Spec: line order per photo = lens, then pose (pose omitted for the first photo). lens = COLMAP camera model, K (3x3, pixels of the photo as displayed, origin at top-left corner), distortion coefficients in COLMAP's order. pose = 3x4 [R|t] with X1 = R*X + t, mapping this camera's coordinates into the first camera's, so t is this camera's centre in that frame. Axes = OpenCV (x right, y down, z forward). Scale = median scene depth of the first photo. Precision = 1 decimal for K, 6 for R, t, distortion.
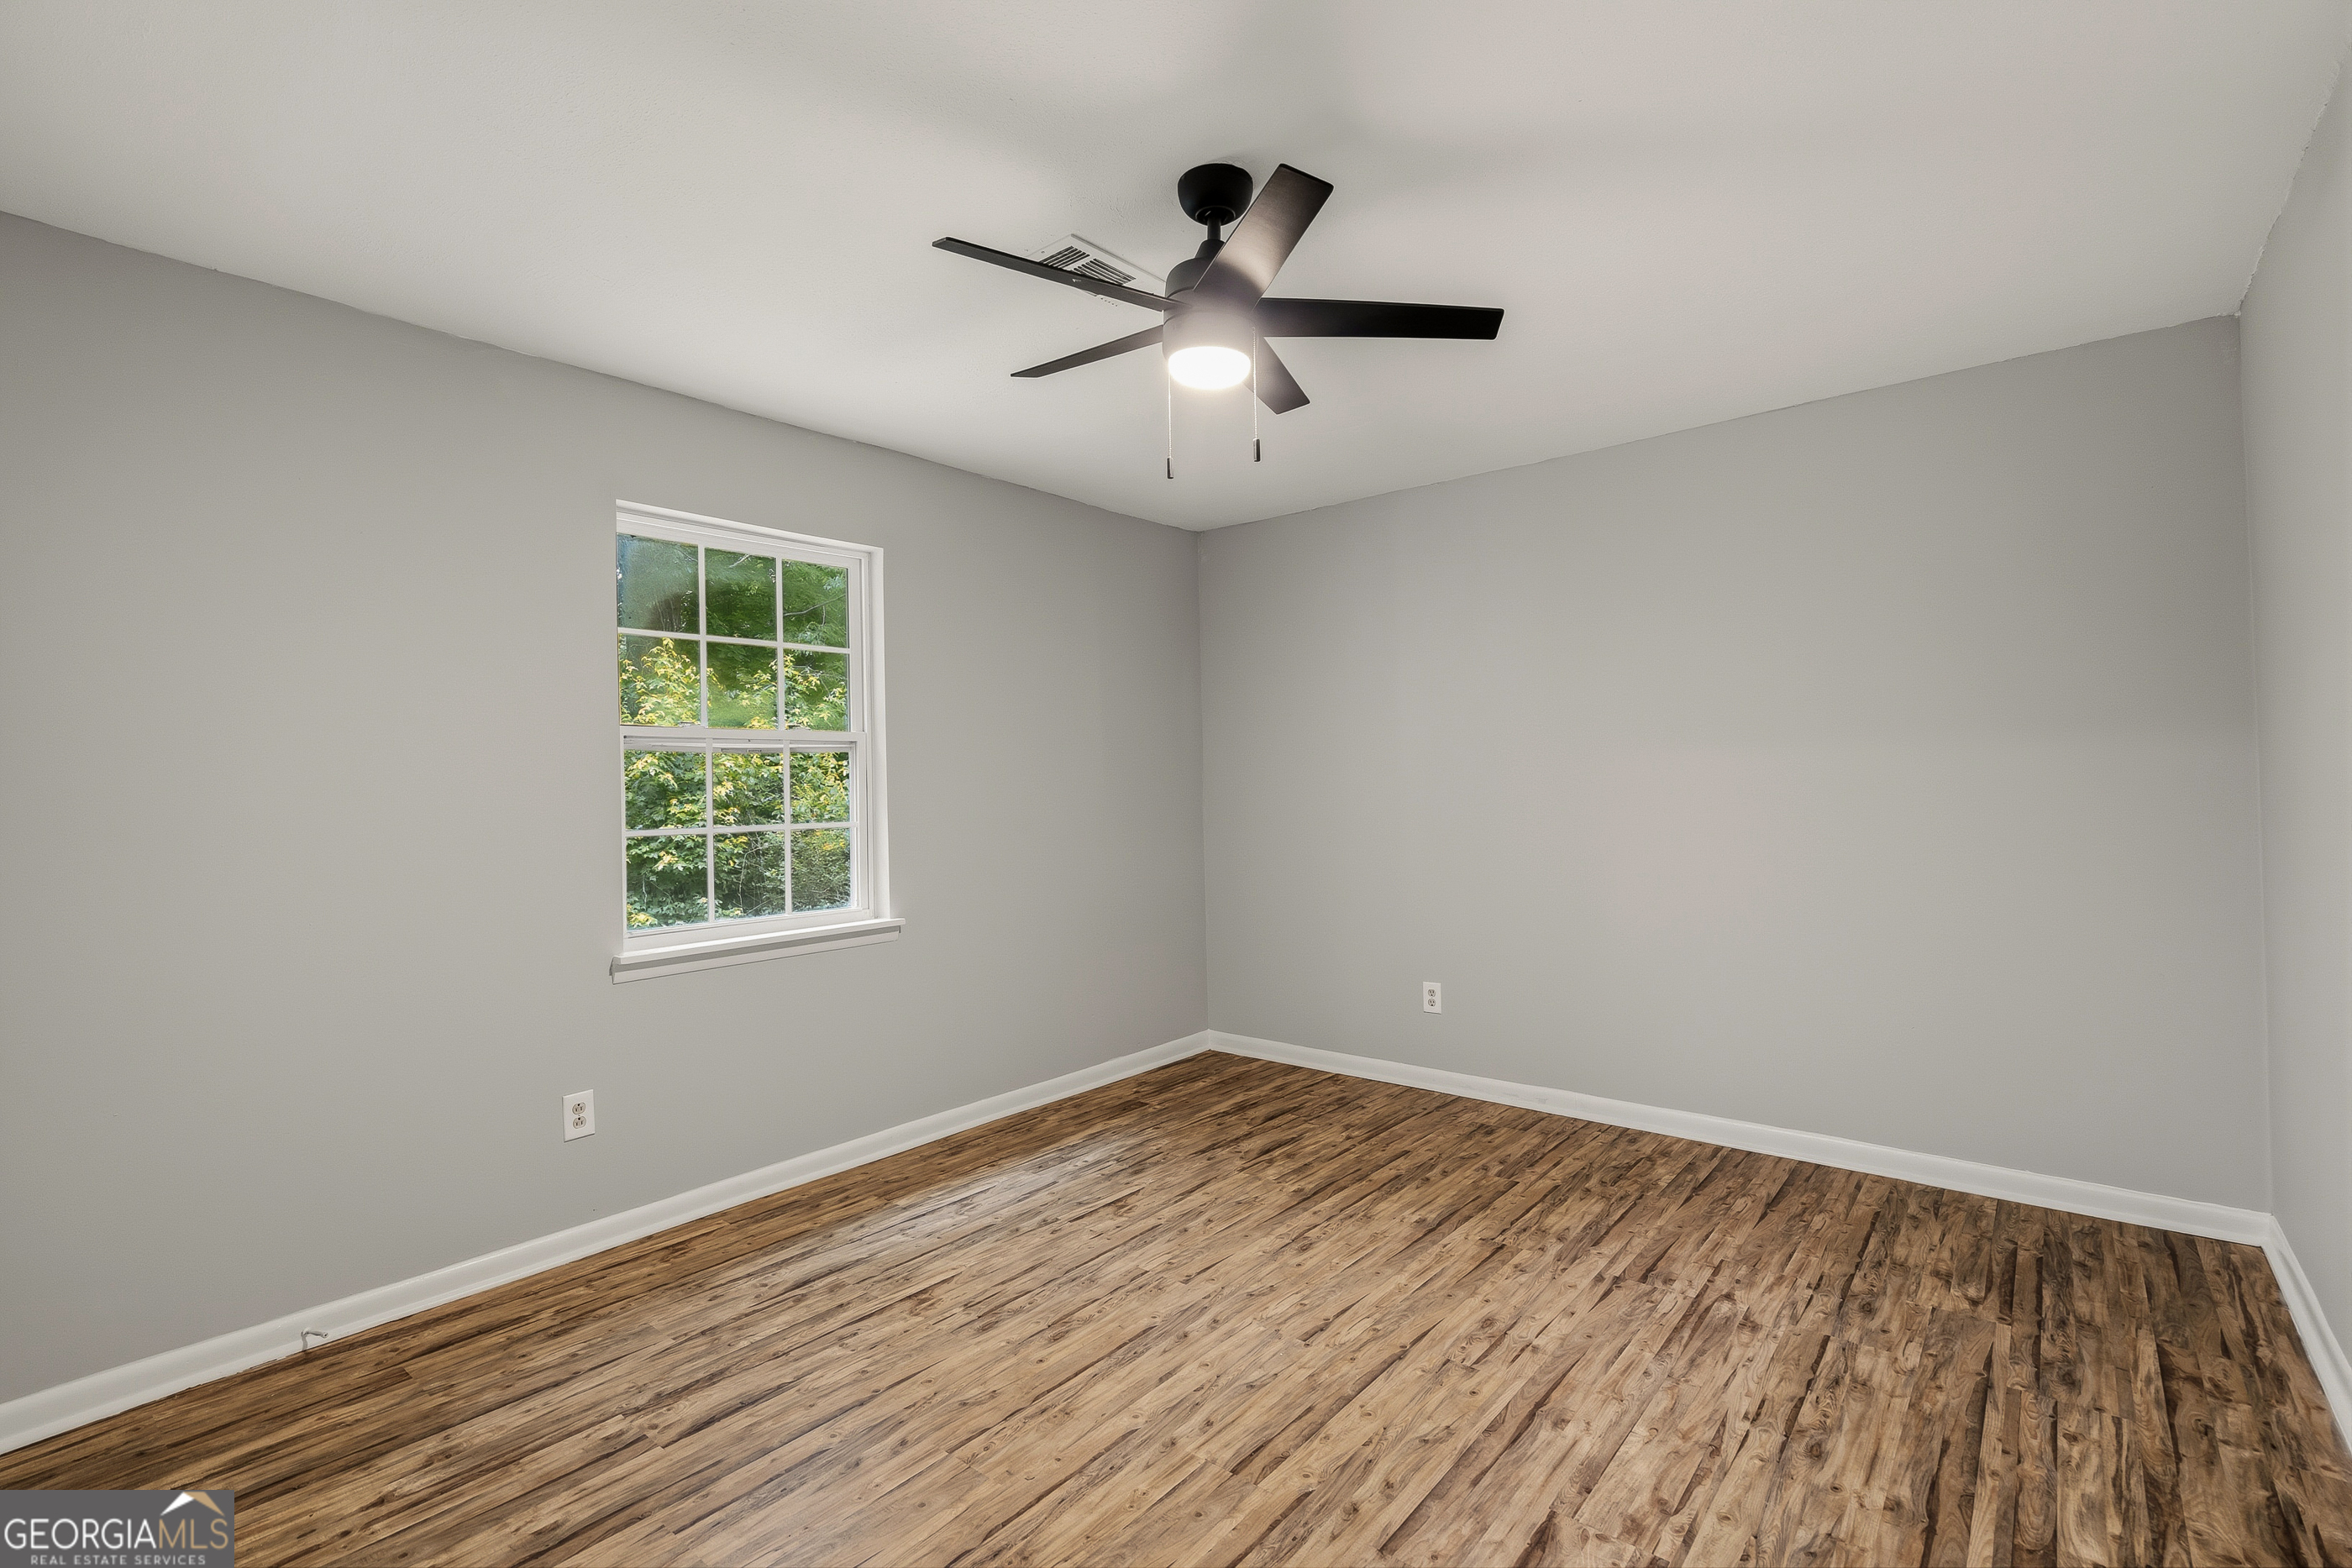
lens RADIAL K [[1118.7, 0, 1176.0], [0, 1118.7, 784.0], [0, 0, 1]] dist [0.002520, 0.001377]
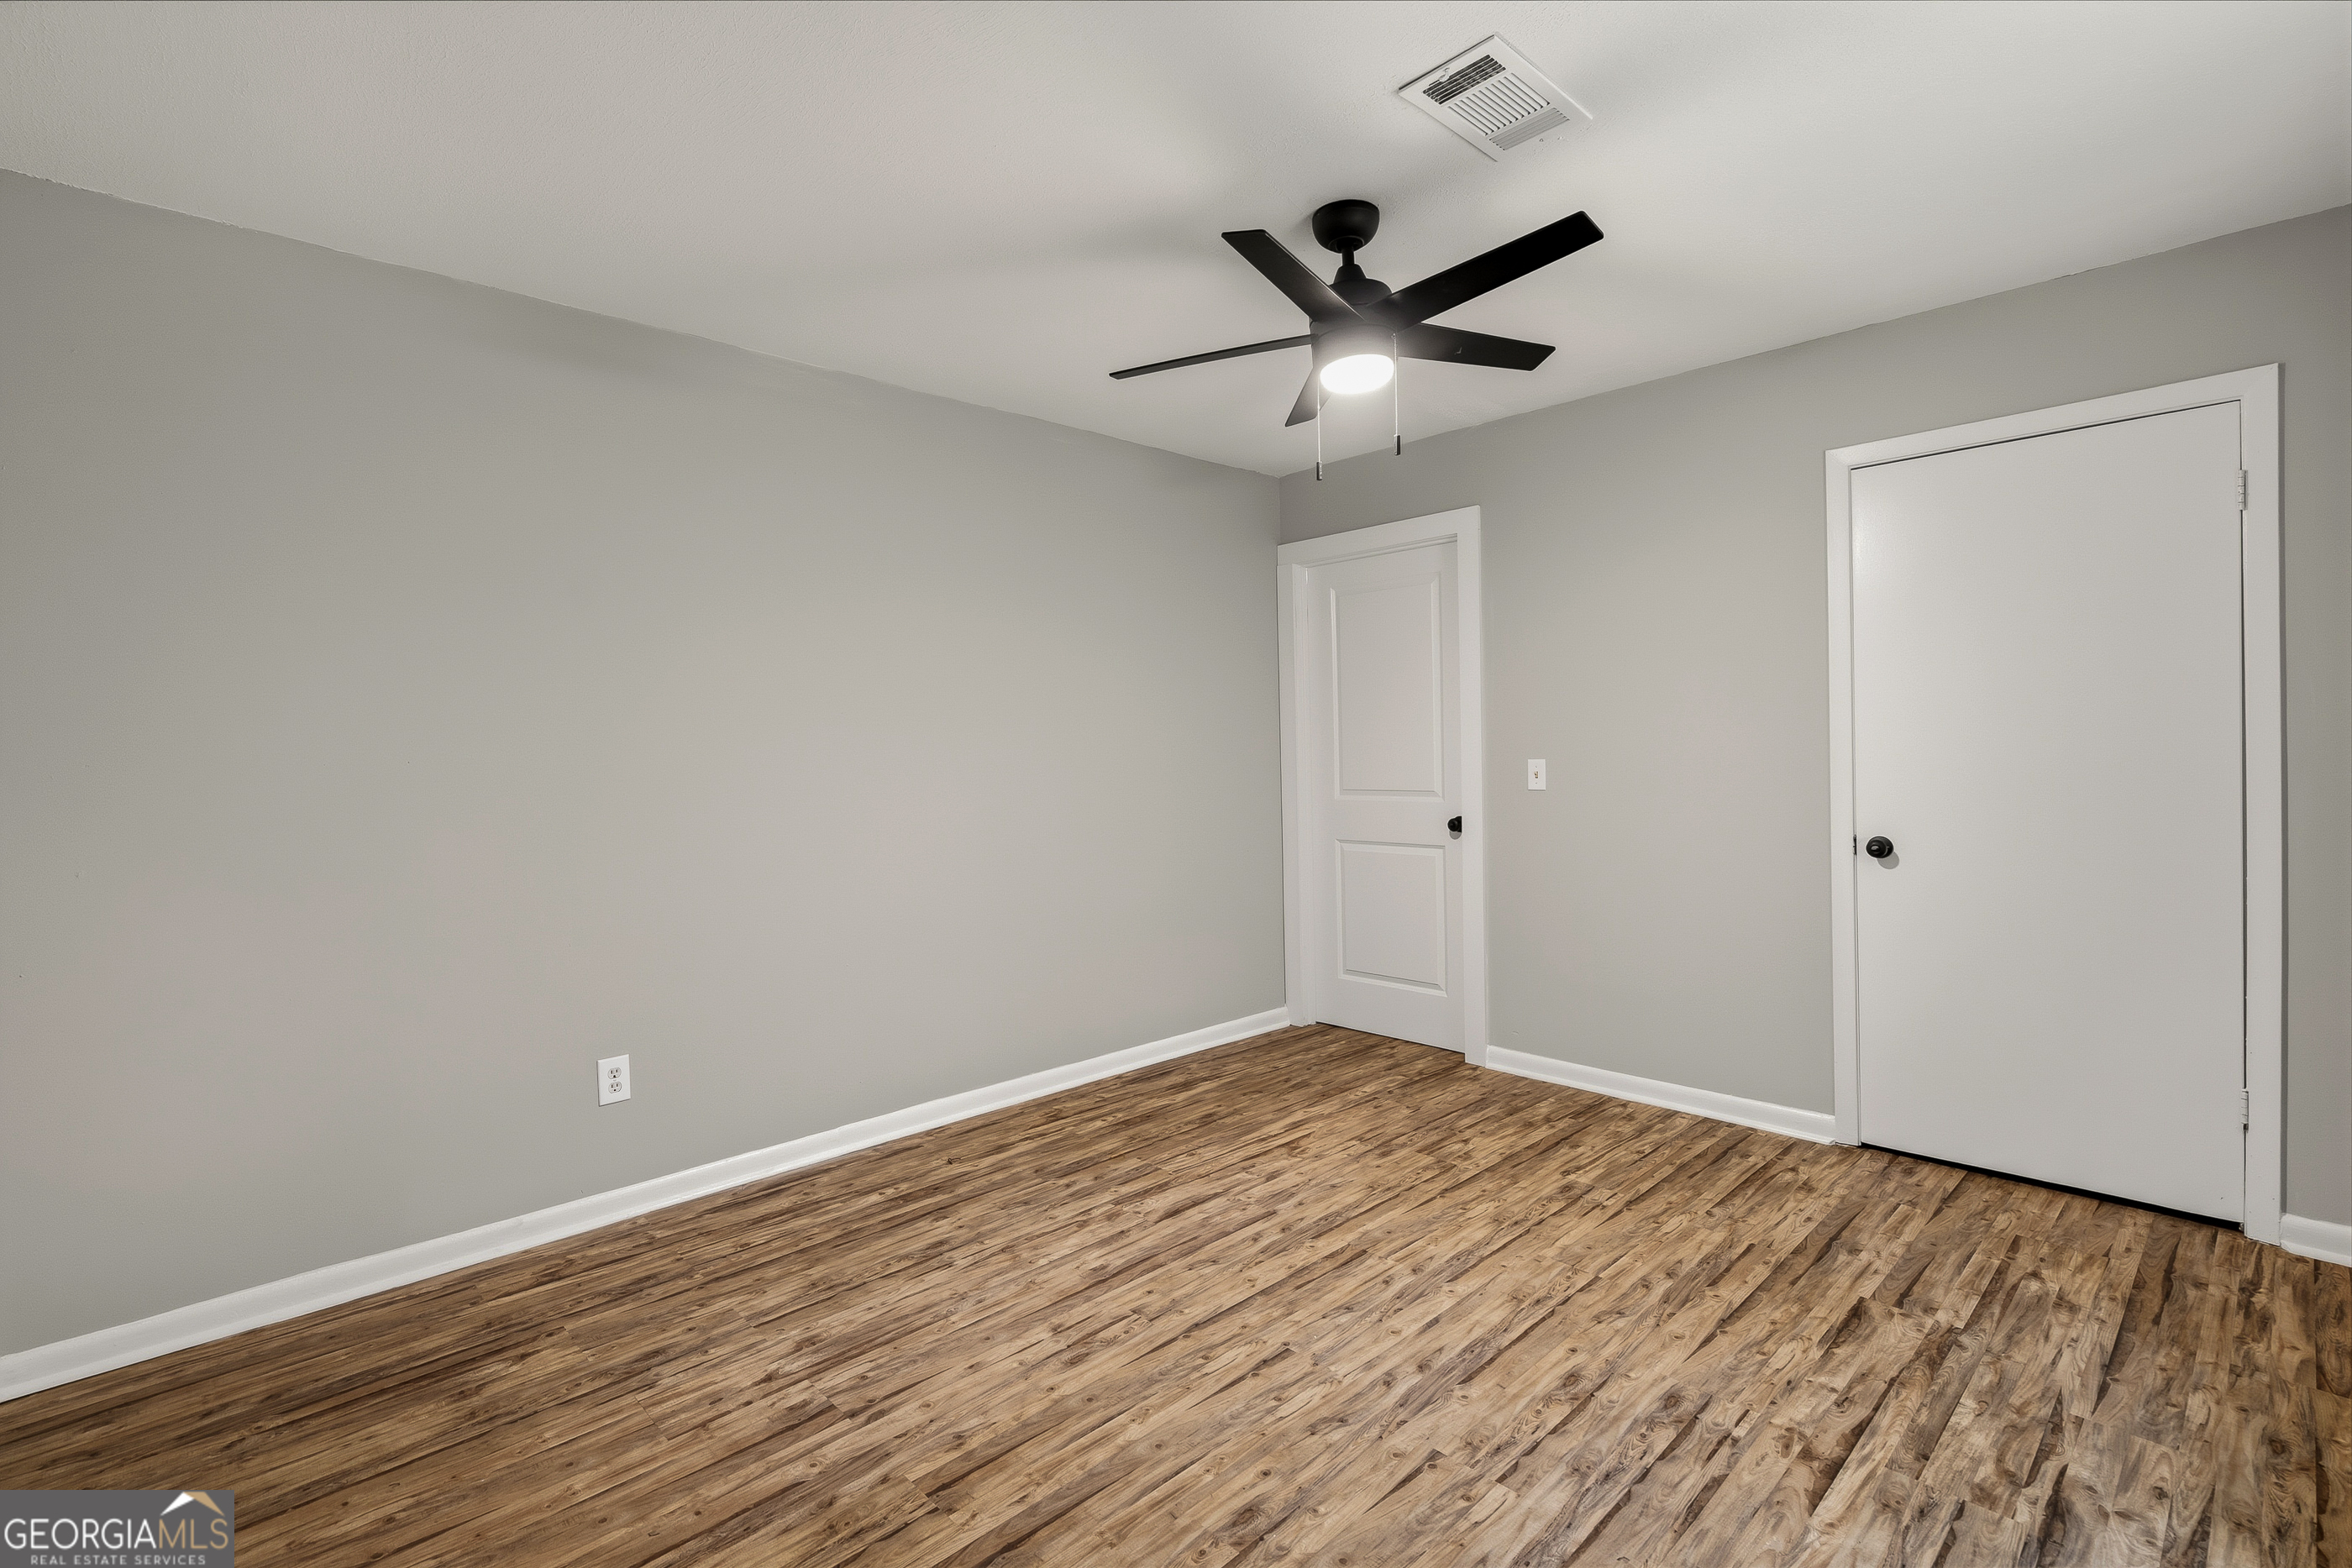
lens RADIAL K [[1103.6, 0, 1165.4], [0, 1103.6, 748.4], [0, 0, 1]] dist [-0.001676, 0.001817]
pose [[-0.991347, 0.036362, 0.126132, 0.086628], [0.036528, 0.999332, -0.001001, -0.002812], [-0.126084, 0.003615, -0.992013, 2.026445]]
